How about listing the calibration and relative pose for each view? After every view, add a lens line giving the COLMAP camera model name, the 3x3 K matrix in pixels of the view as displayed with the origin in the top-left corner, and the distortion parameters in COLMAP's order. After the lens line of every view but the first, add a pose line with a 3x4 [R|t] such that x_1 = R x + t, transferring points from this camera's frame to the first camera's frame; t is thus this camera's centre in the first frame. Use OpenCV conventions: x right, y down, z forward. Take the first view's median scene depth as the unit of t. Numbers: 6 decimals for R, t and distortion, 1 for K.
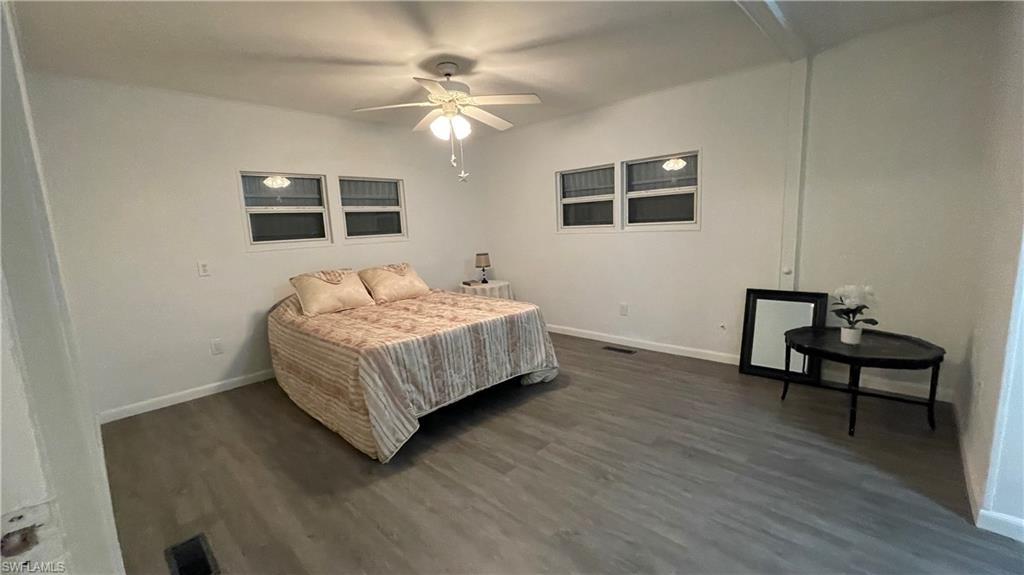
lens RADIAL K [[416.6, 0, 512.0], [0, 416.6, 287.5], [0, 0, 1]] dist [-0.001830, -0.000135]
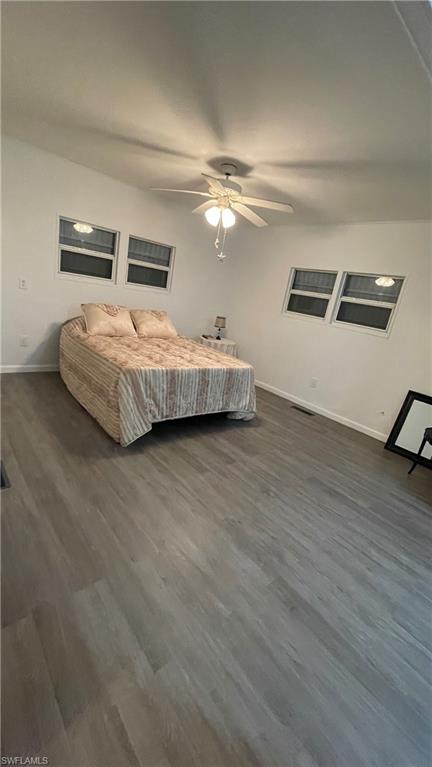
lens RADIAL K [[315.0, 0, 216.0], [0, 315.0, 383.5], [0, 0, 1]] dist [0.000850, -0.000018]
pose [[0.970951, 0.236190, -0.038318, -0.000116], [-0.229261, 0.964149, 0.133629, -0.011390], [0.068506, -0.120963, 0.990290, -0.036222]]
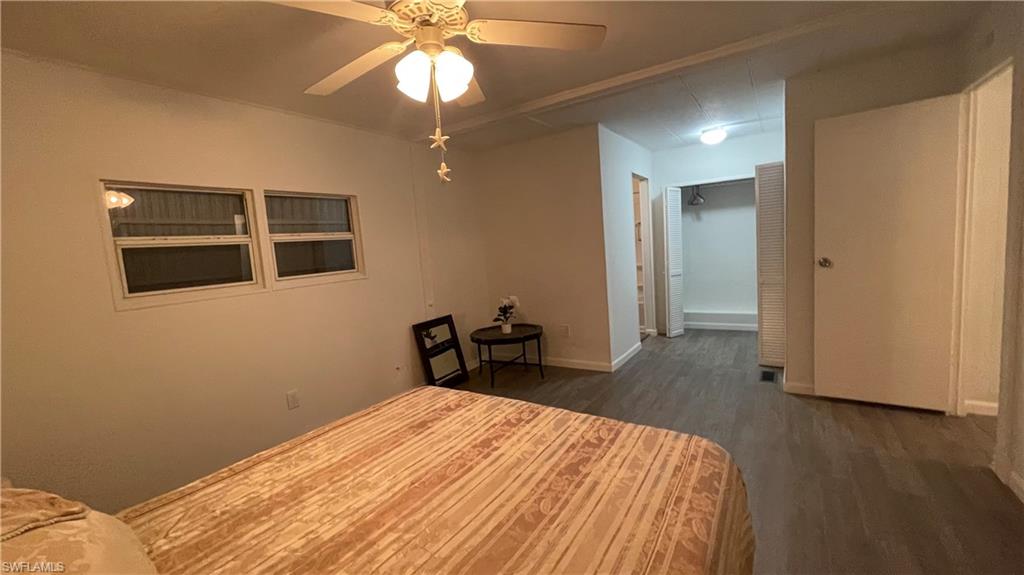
lens RADIAL K [[420.5, 0, 512.0], [0, 420.5, 287.5], [0, 0, 1]] dist [0.000850, -0.000018]
pose [[-0.179862, -0.039834, 0.982885, -0.680666], [0.229713, 0.969853, 0.081342, -0.145406], [-0.956495, 0.240411, -0.165289, 1.034932]]
